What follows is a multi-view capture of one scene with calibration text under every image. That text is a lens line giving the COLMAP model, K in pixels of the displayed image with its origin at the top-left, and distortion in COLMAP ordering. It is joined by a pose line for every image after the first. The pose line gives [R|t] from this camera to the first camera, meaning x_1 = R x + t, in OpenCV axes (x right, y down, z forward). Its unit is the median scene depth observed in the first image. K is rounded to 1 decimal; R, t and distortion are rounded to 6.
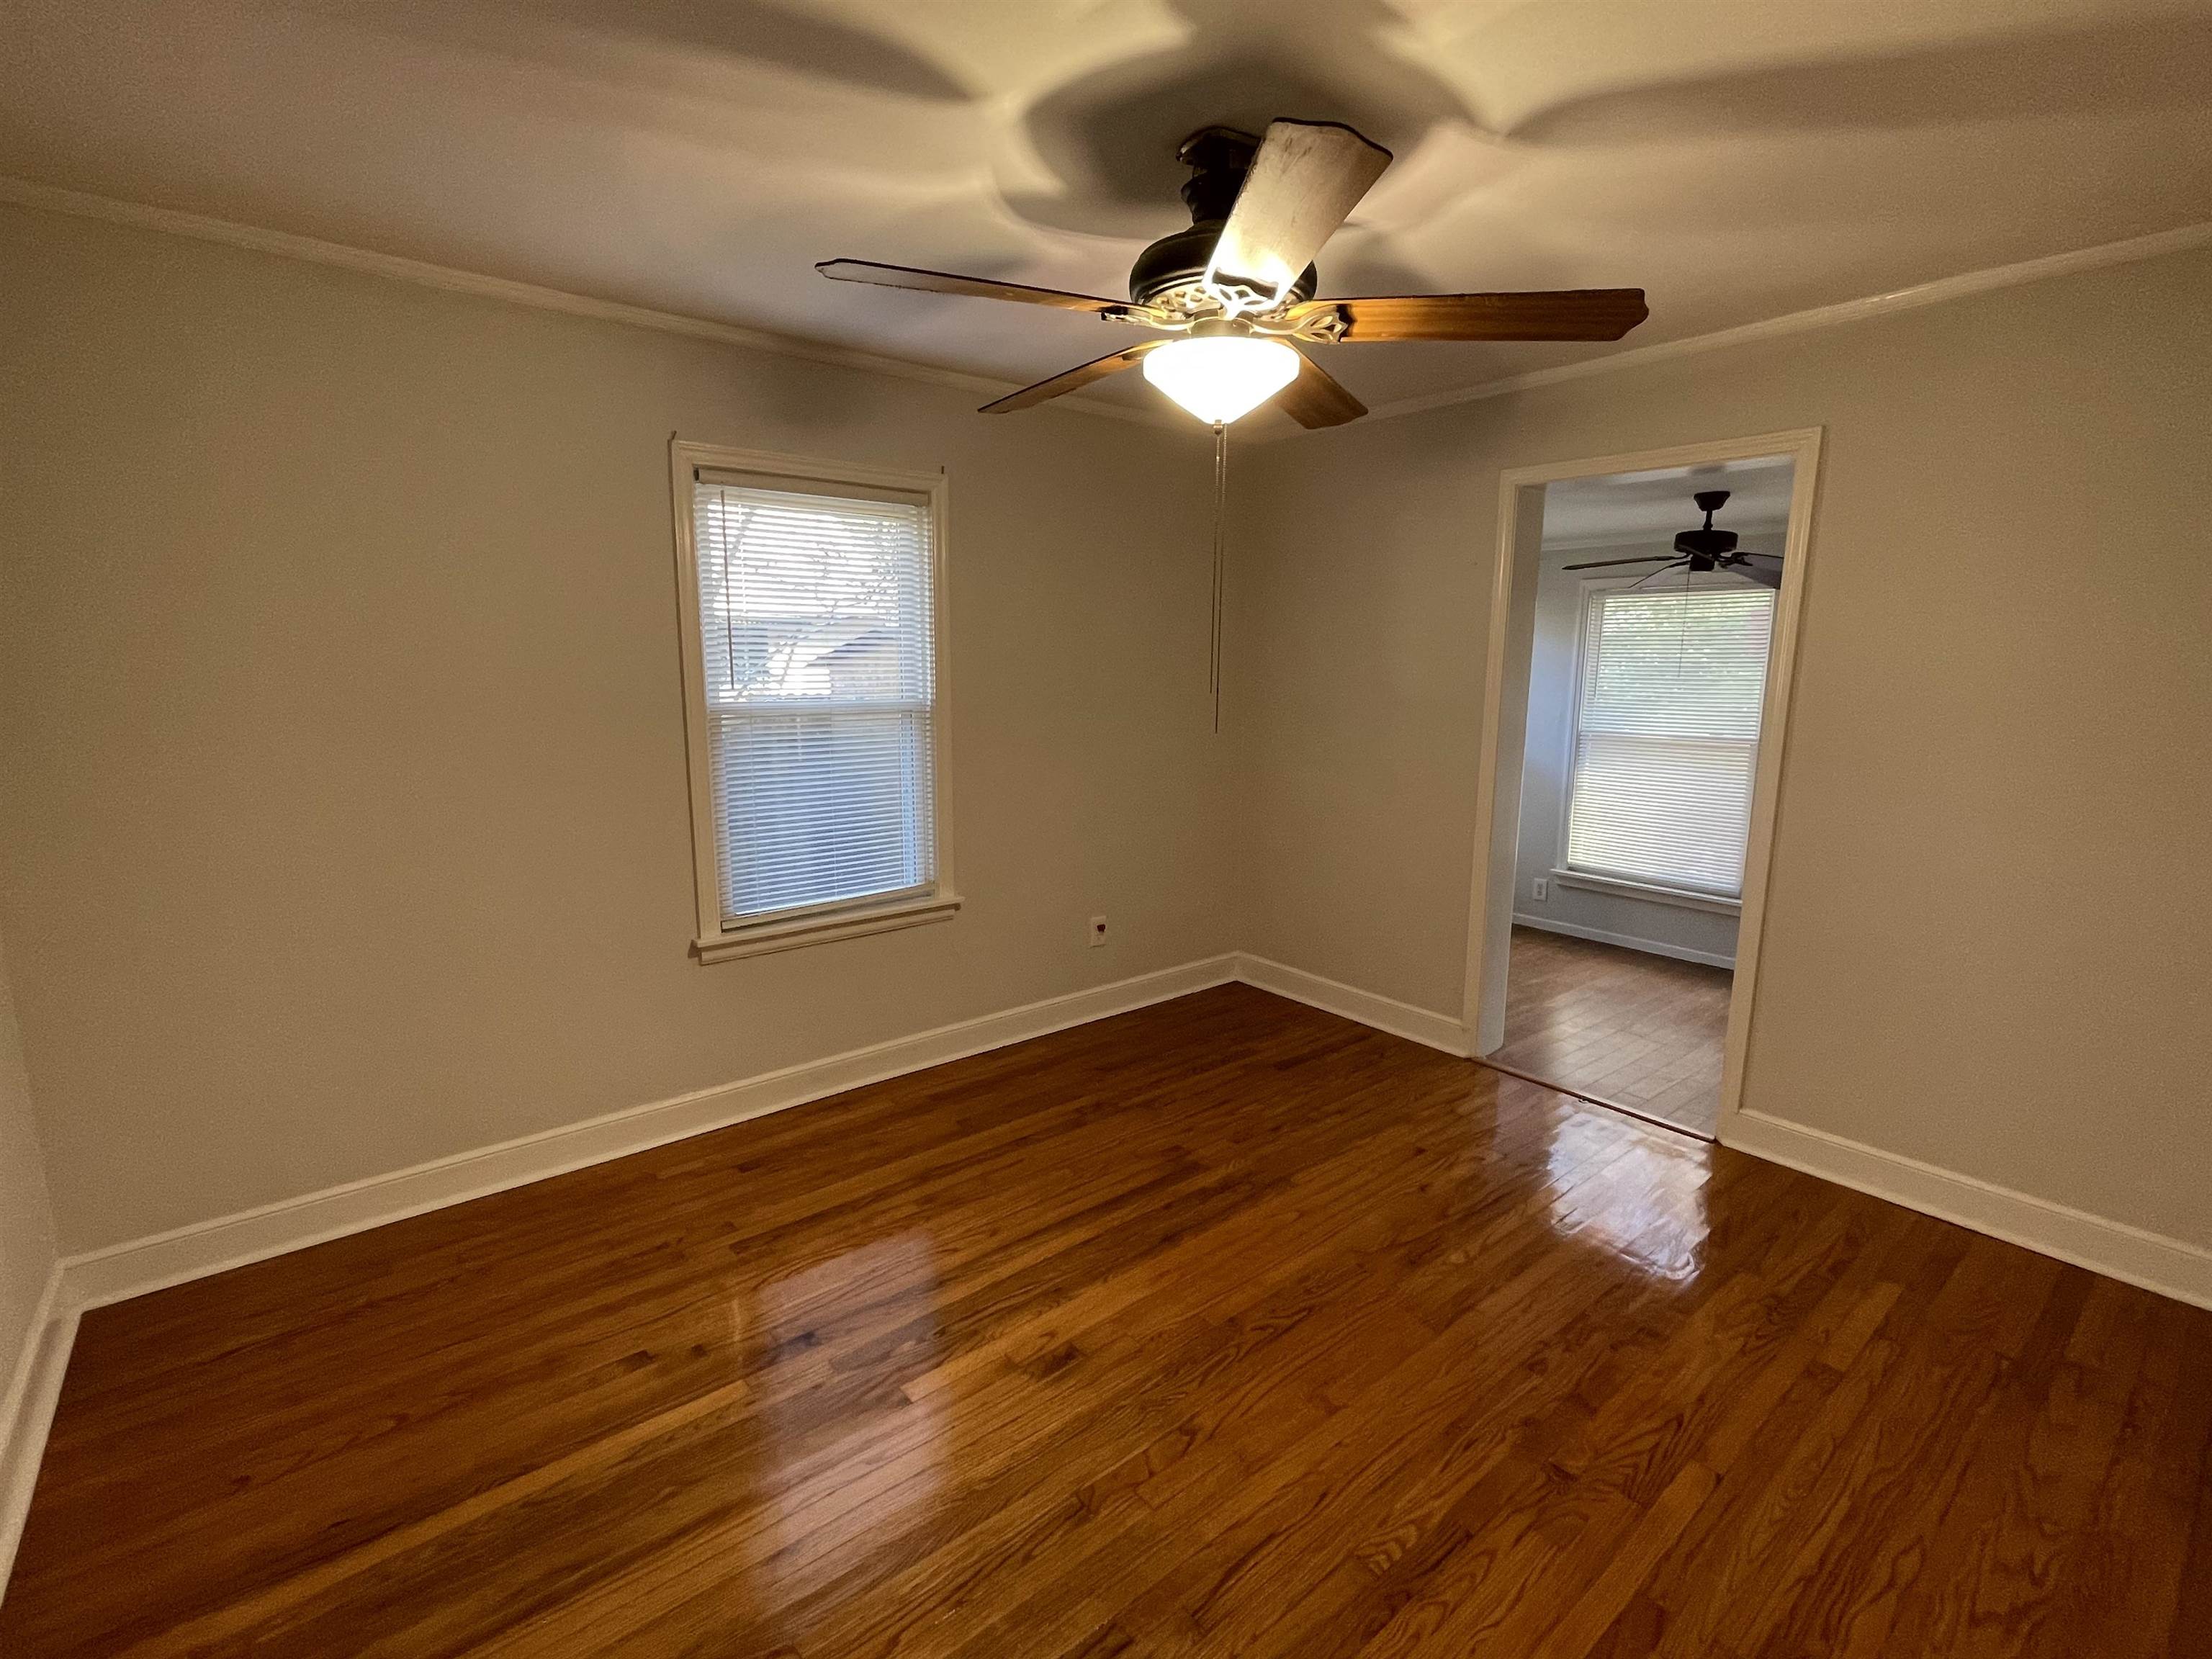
lens RADIAL K [[1004.2, 0, 1097.1], [0, 1004.2, 830.4], [0, 0, 1]] dist [-0.004725, 0.001091]
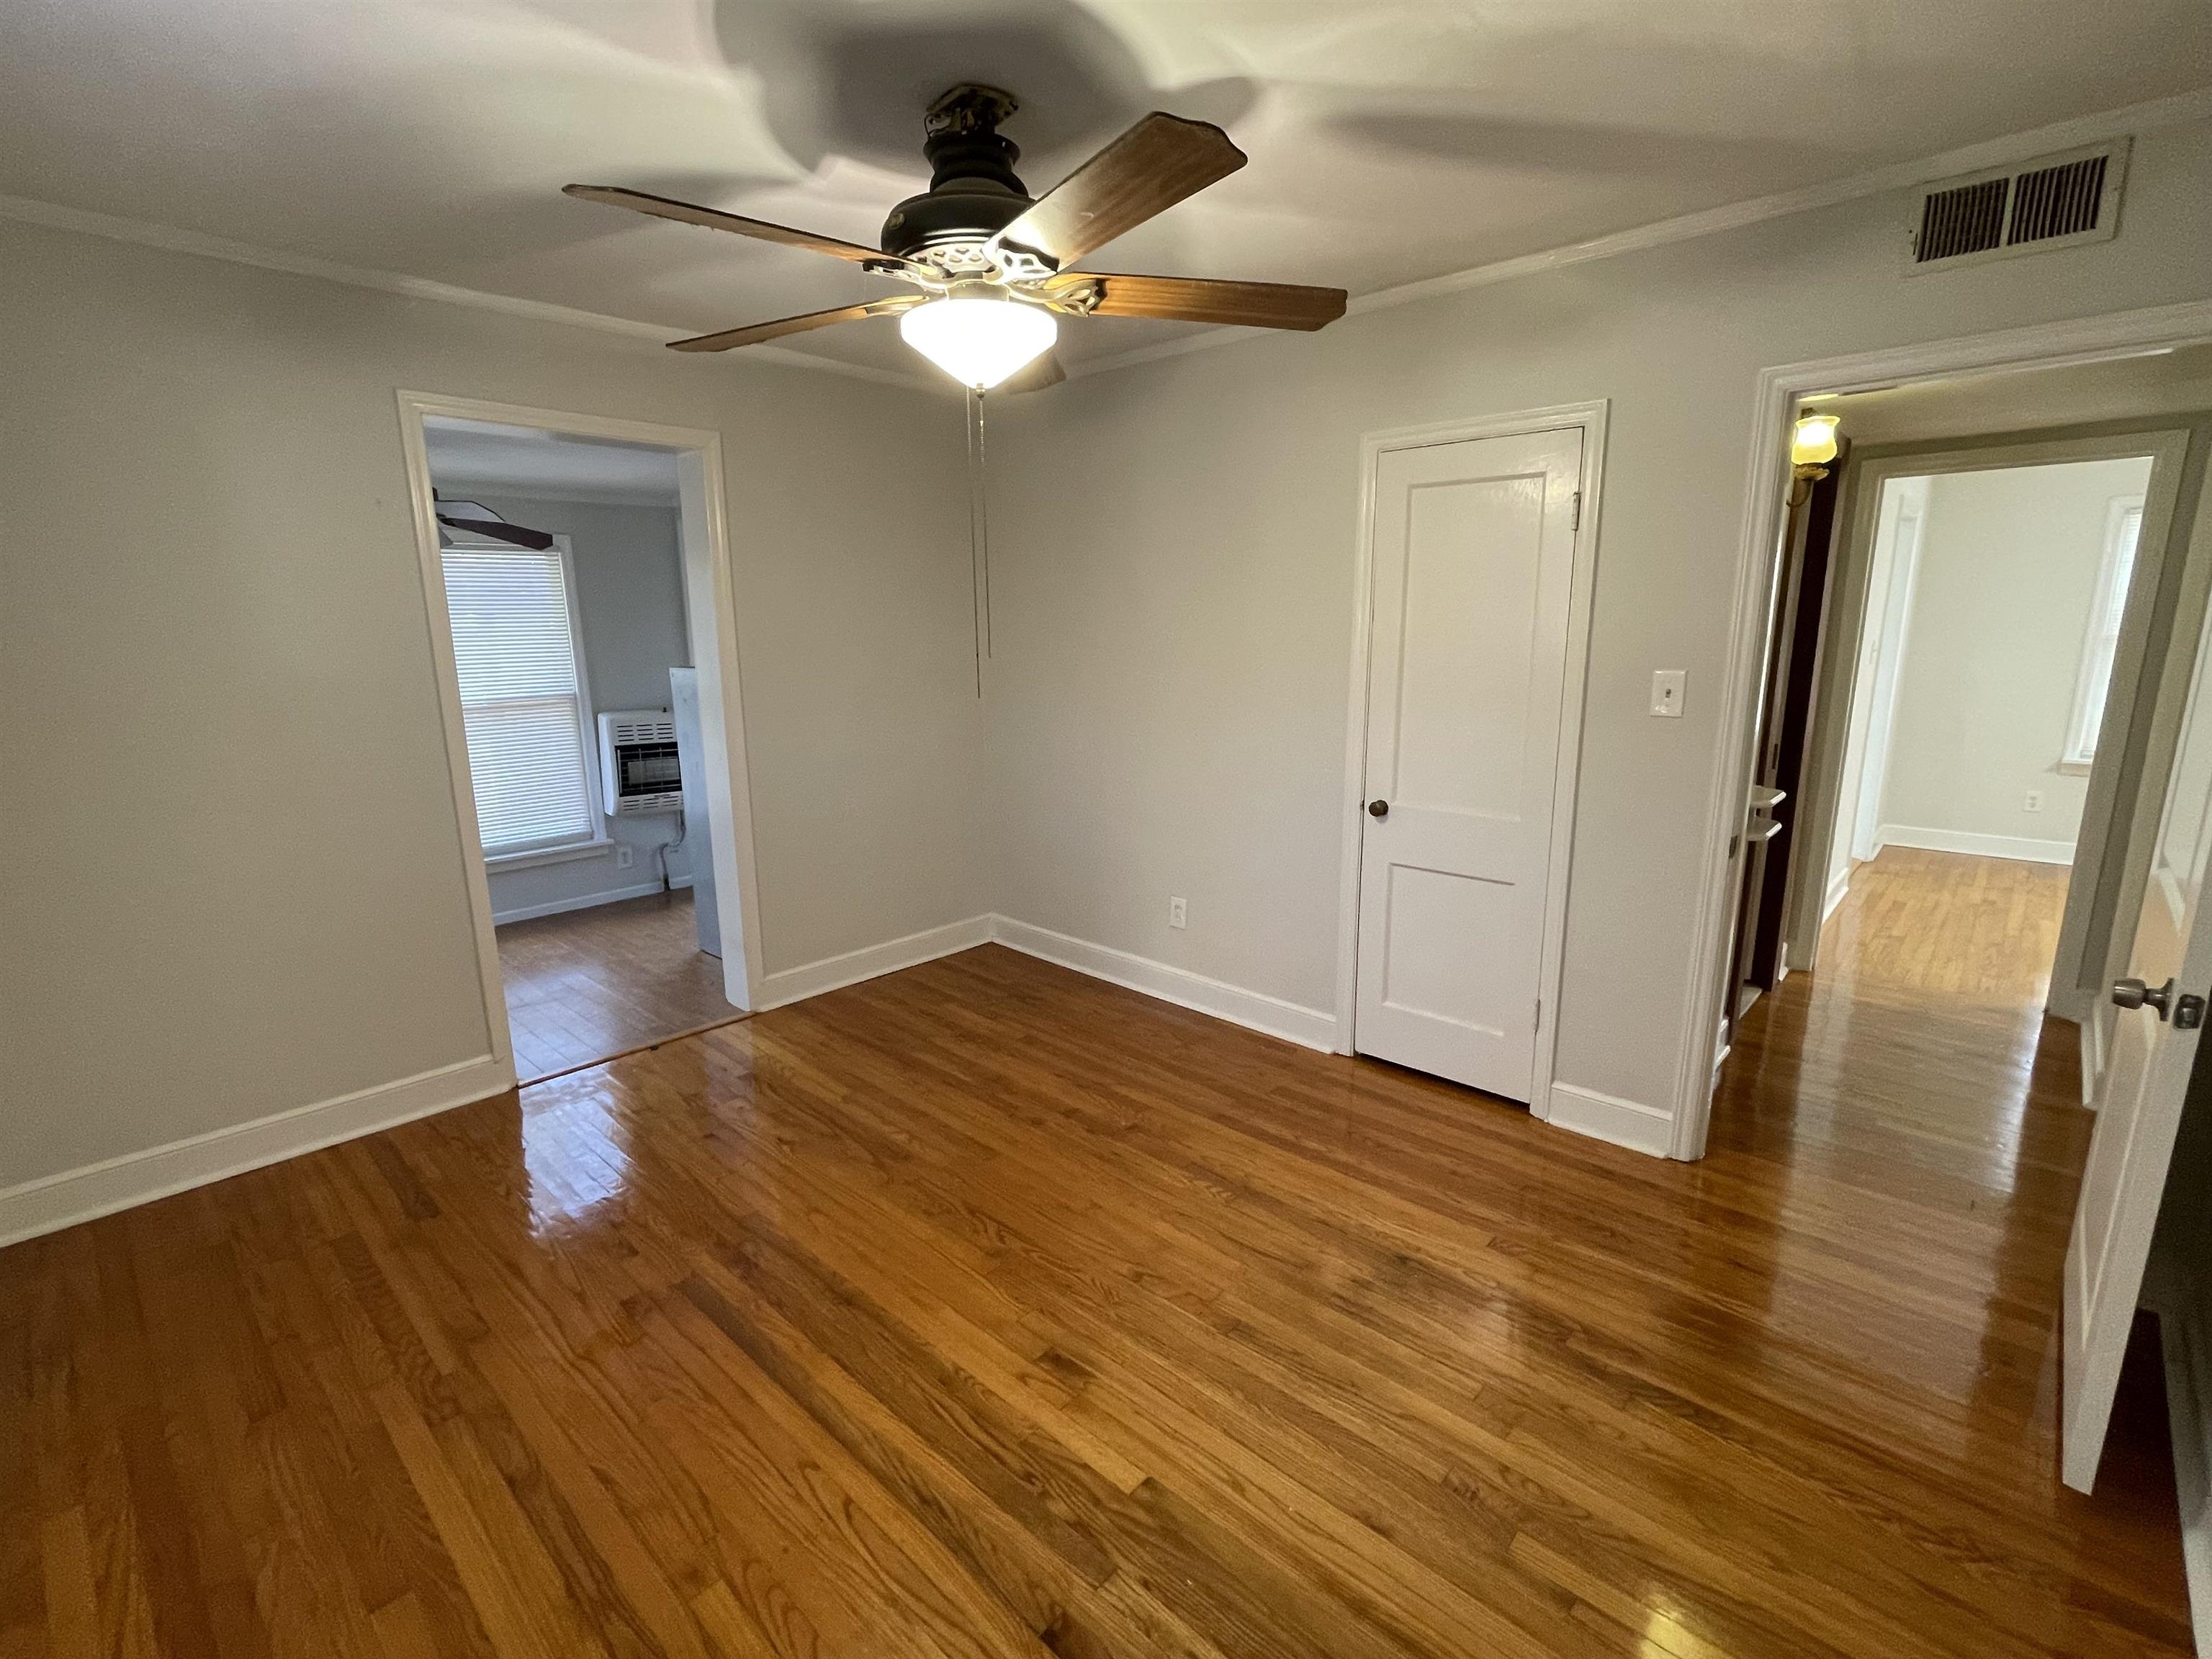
lens RADIAL K [[1004.2, 0, 1100.6], [0, 1004.2, 835.0], [0, 0, 1]] dist [-0.004725, 0.001091]
pose [[-0.128917, -0.218992, 0.967173, -0.755262], [0.175220, 0.954935, 0.239576, -0.156216], [-0.976052, 0.200353, -0.084735, 0.833397]]
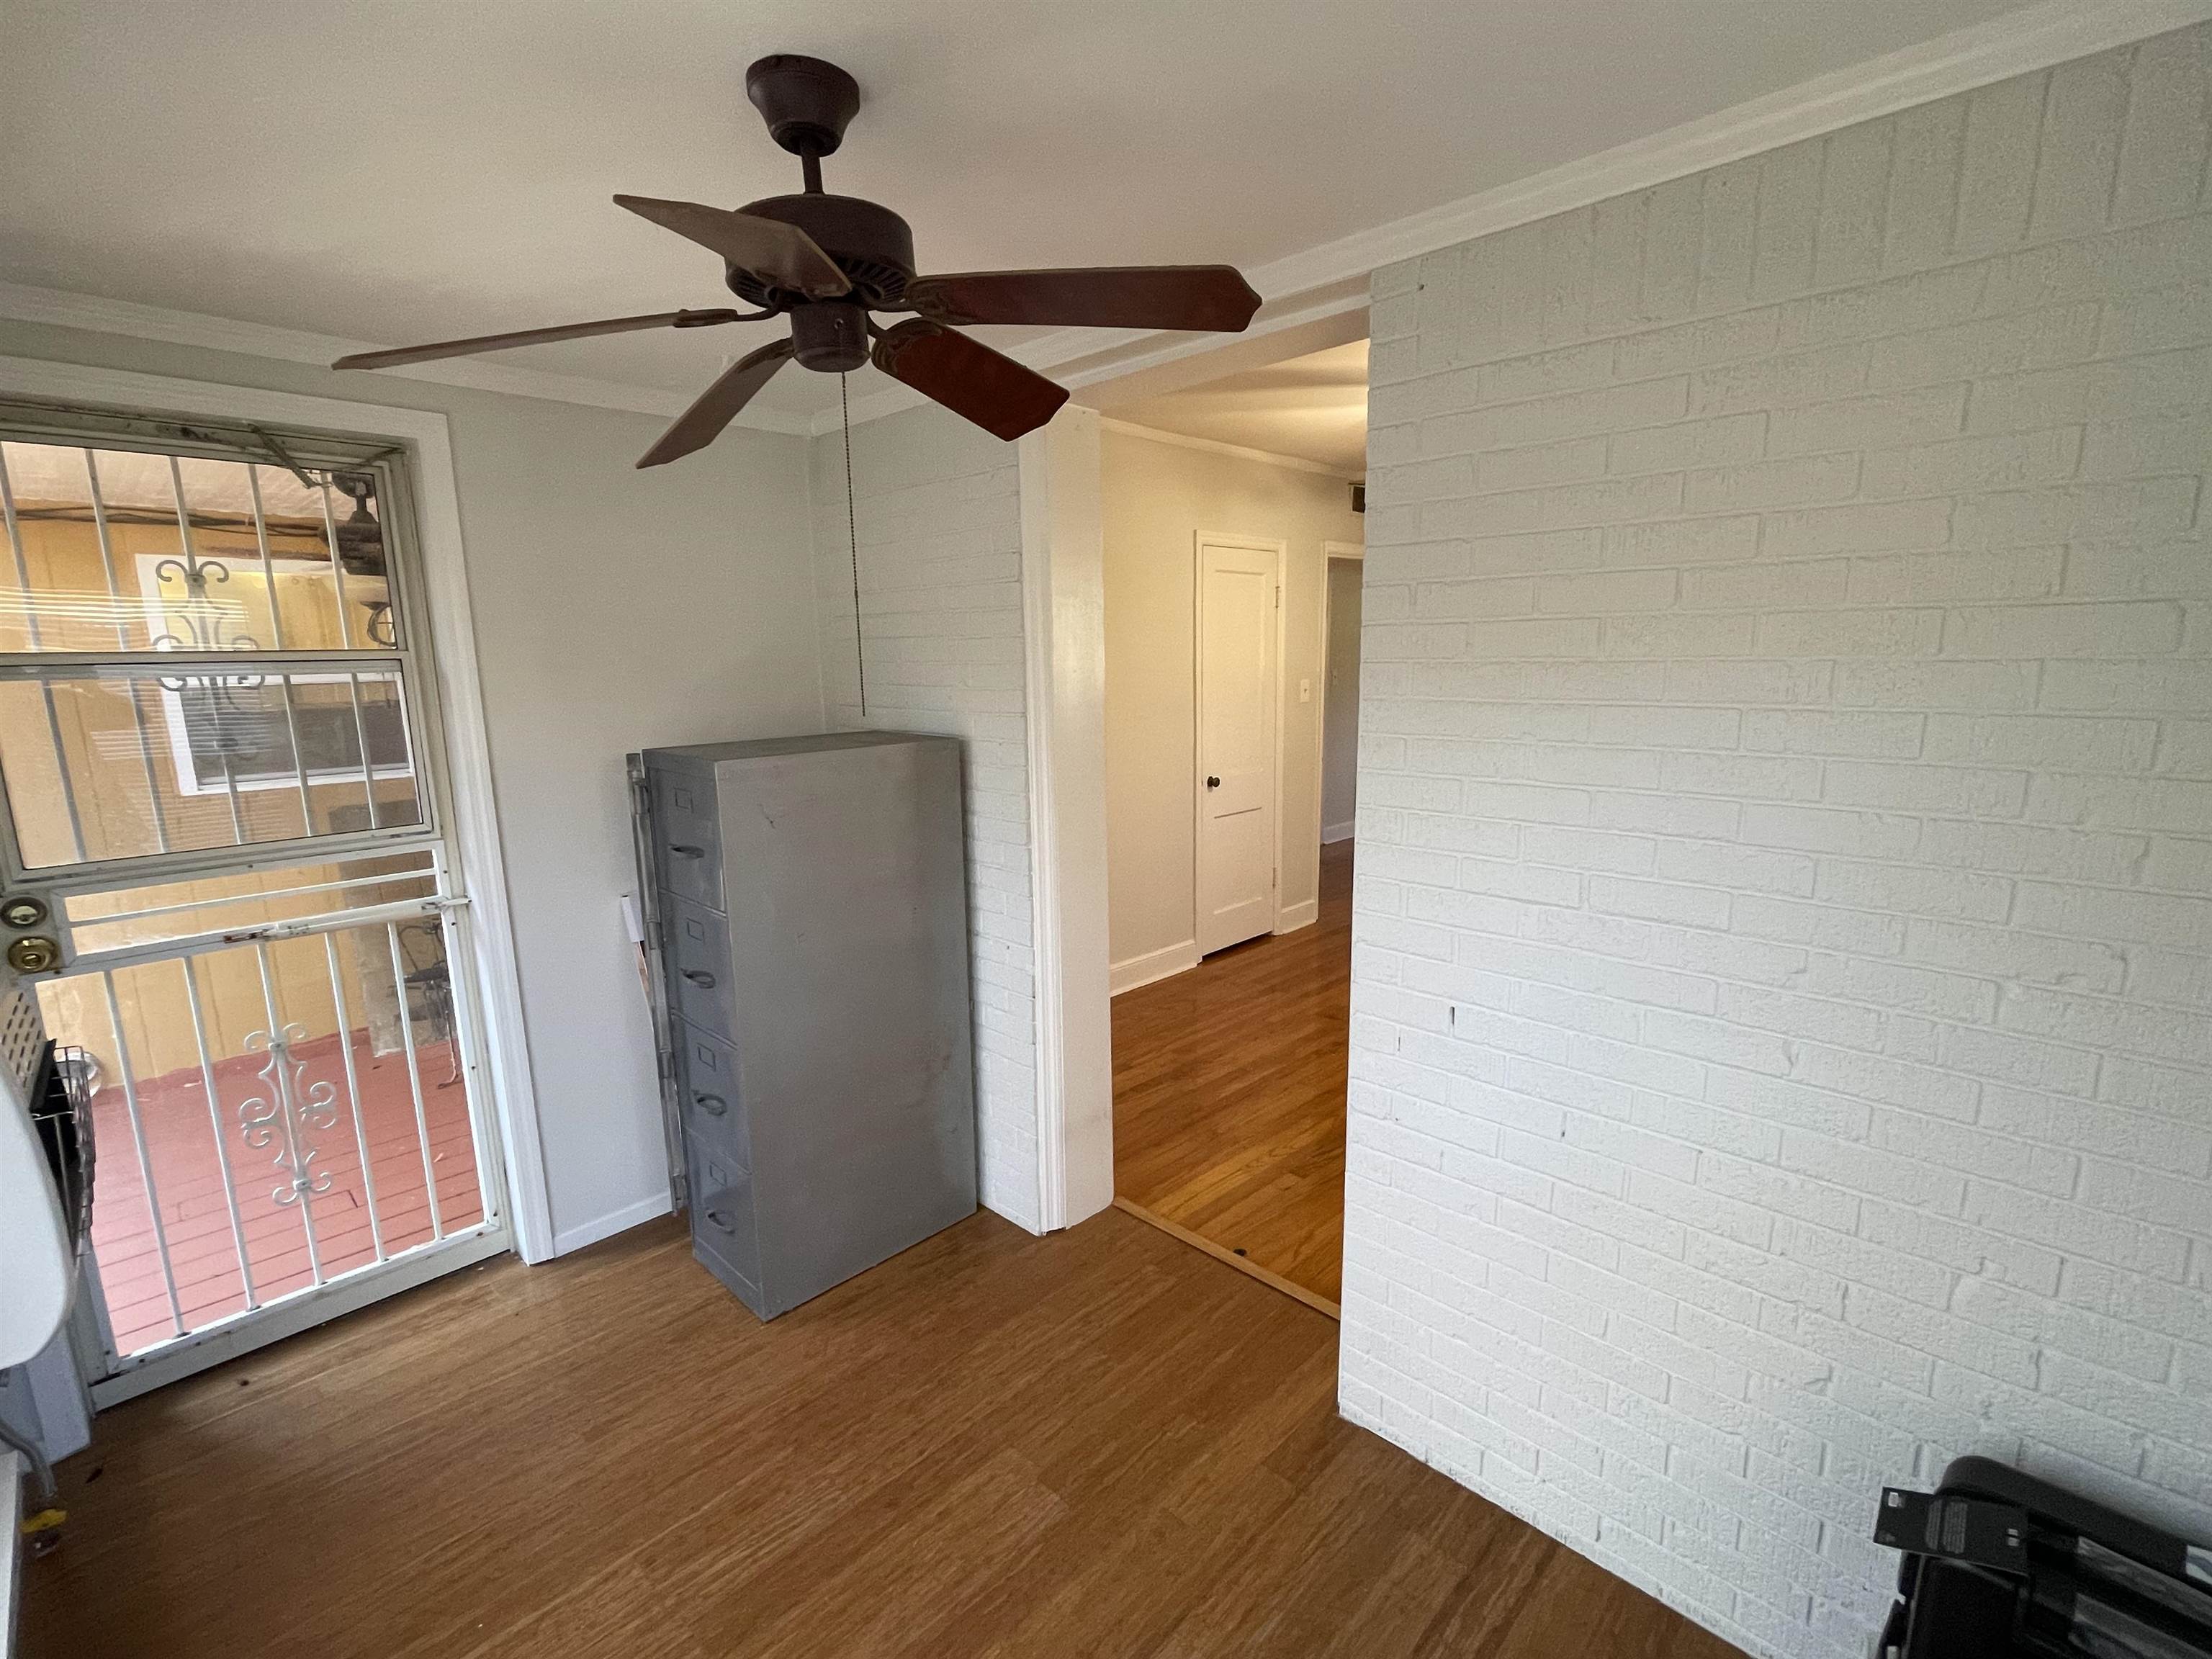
lens RADIAL K [[1004.2, 0, 1107.3], [0, 1004.2, 838.3], [0, 0, 1]] dist [-0.004725, 0.001091]
pose [[-0.993113, 0.019233, -0.115574, 0.920362], [-0.021468, 0.939862, 0.340878, -0.370701], [0.115180, 0.341012, -0.932976, 2.204822]]
